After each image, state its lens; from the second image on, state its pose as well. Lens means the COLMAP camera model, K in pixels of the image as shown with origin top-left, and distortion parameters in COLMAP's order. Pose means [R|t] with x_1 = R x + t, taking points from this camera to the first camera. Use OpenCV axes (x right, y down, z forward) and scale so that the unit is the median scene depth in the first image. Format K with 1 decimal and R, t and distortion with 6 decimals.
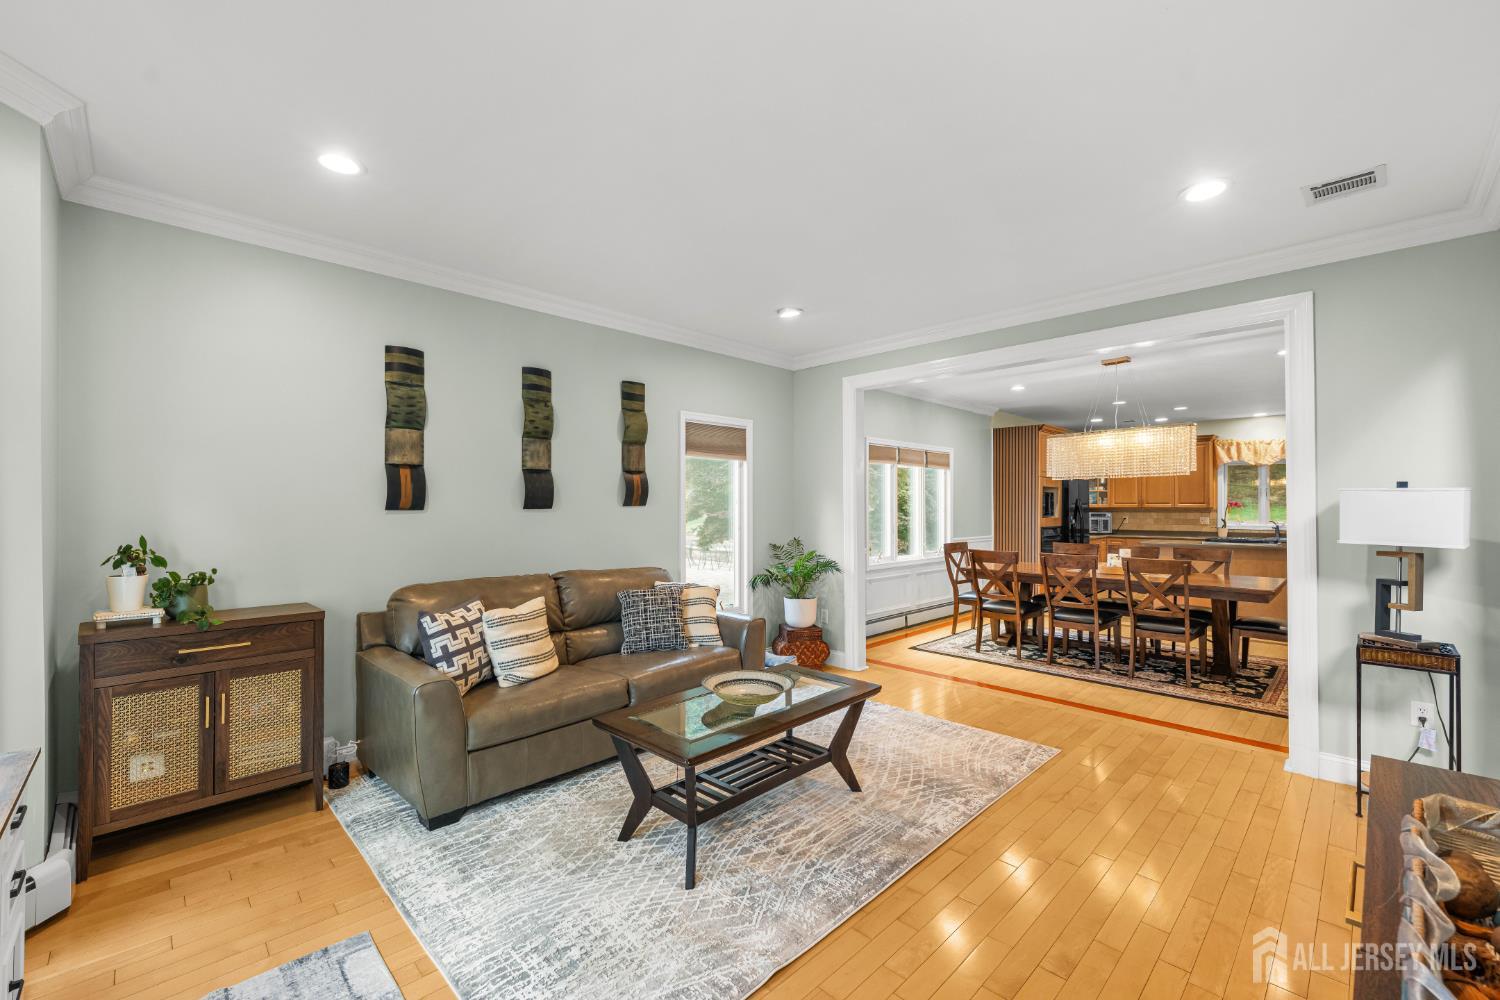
lens RADIAL K [[630.5, 0, 750.0], [0, 630.5, 500.0], [0, 0, 1]] dist [-0.000909, -0.000091]
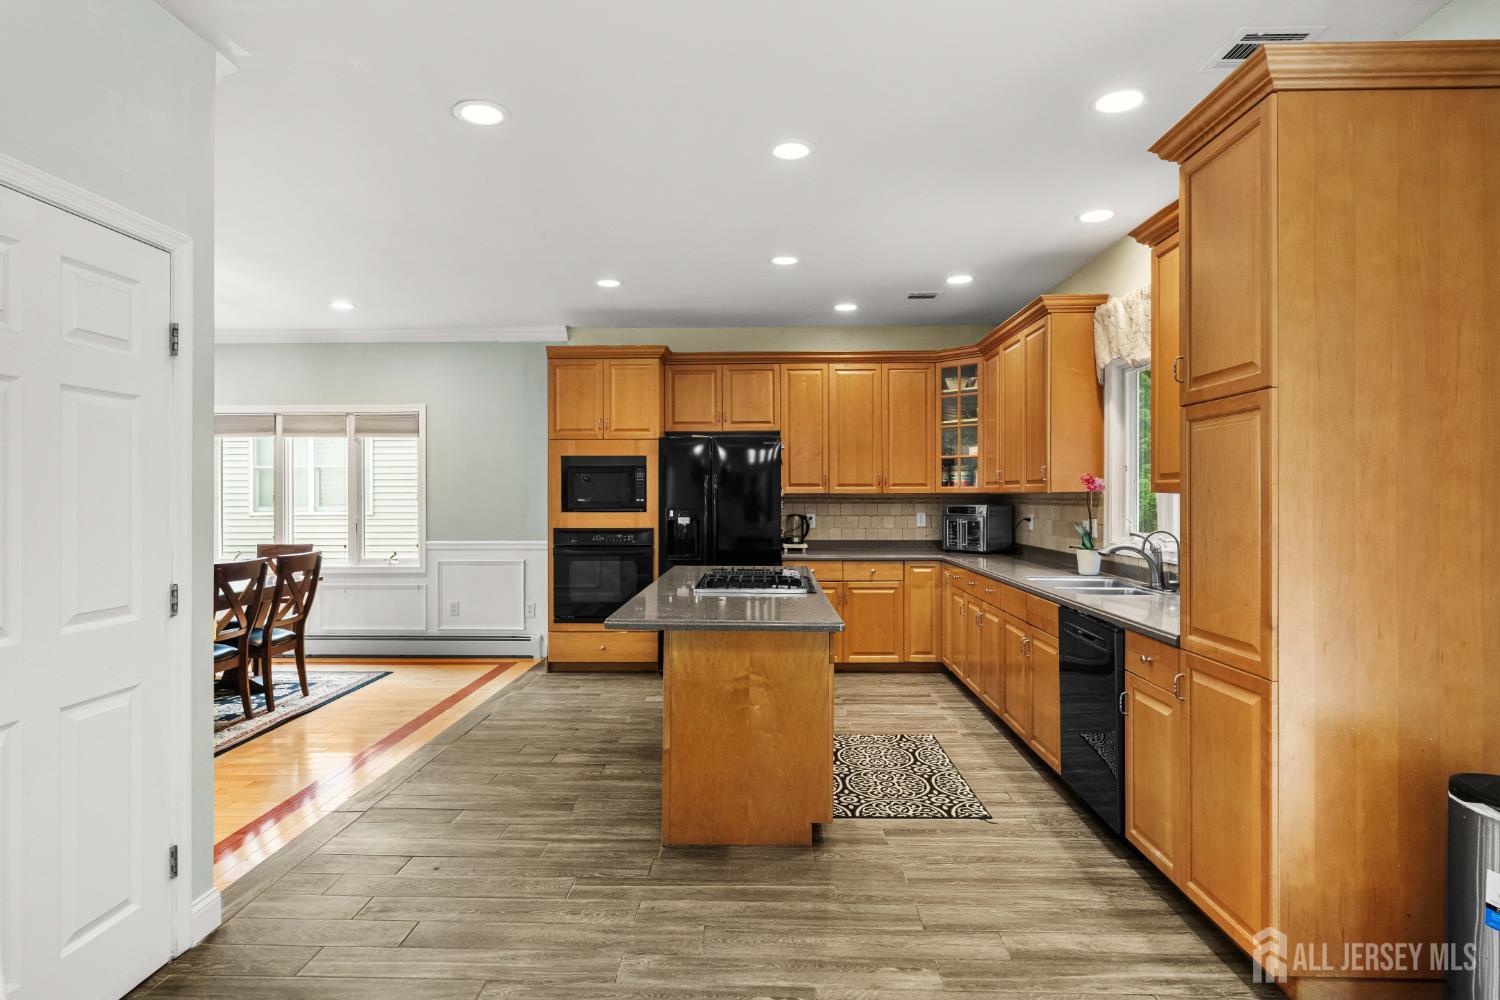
lens RADIAL K [[803.6, 0, 750.0], [0, 803.6, 500.0], [0, 0, 1]] dist [-0.001517, -0.000451]
pose [[0.688001, -0.000078, -0.725710, 0.959992], [0.006341, 0.999962, 0.005904, 0.012963], [0.725682, -0.008664, 0.687975, 0.534525]]
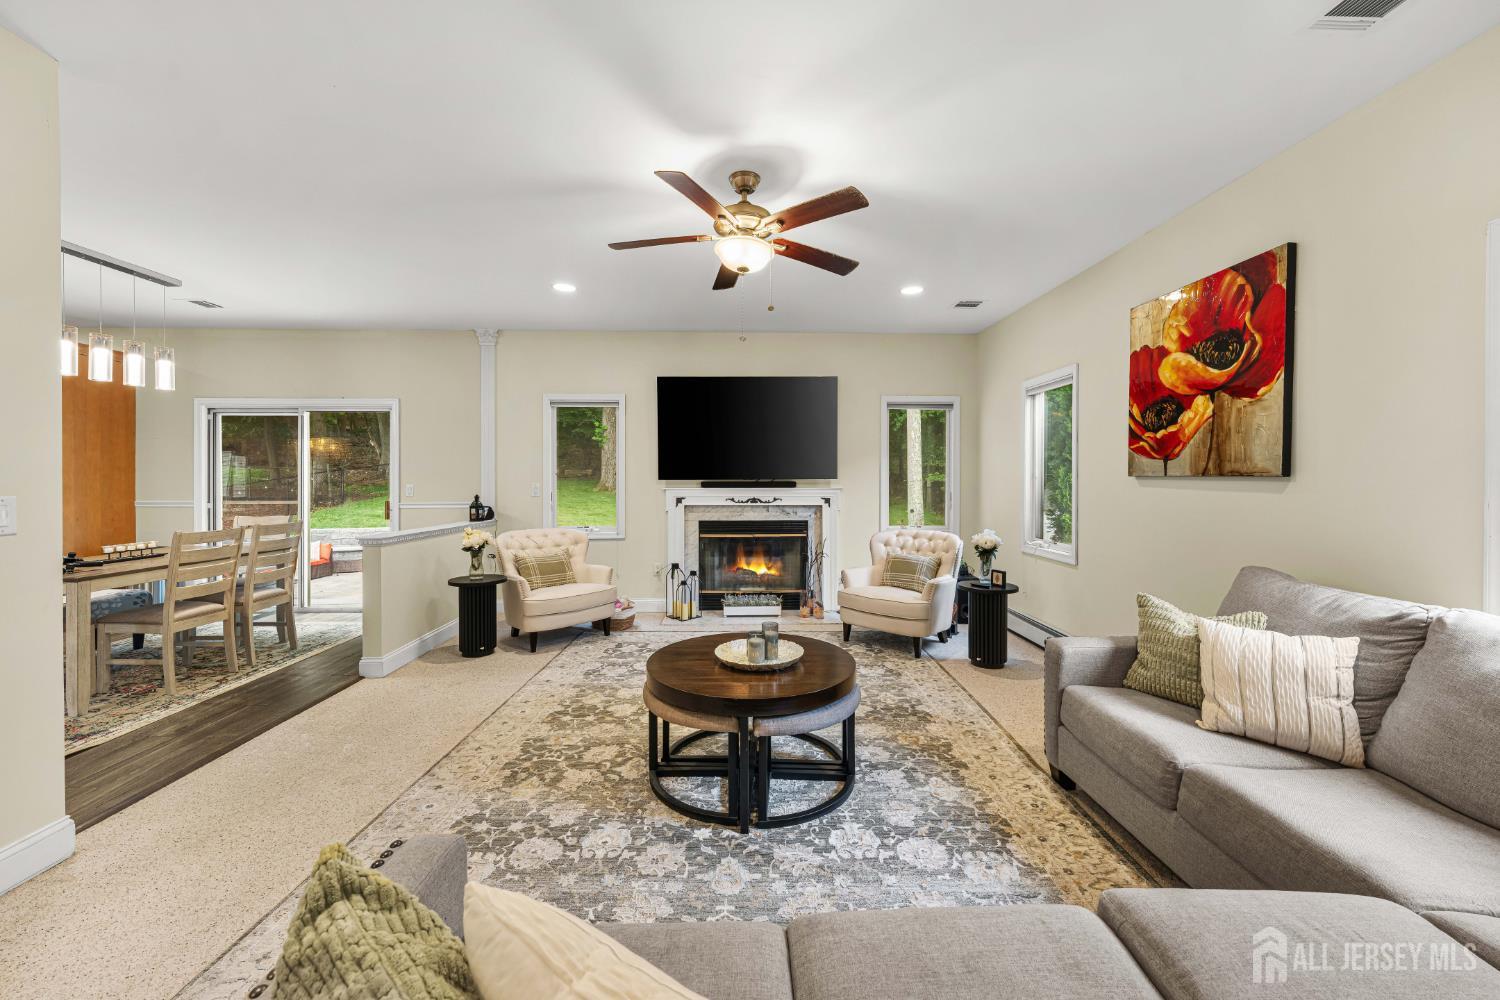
lens RADIAL K [[612.2, 0, 750.0], [0, 612.2, 500.0], [0, 0, 1]] dist [-0.000220, -0.000047]
pose [[0.698792, -0.014282, 0.715182, 0.937688], [-0.005979, 0.999649, 0.025804, 0.019653], [-0.715300, -0.022308, 0.698461, -0.031965]]
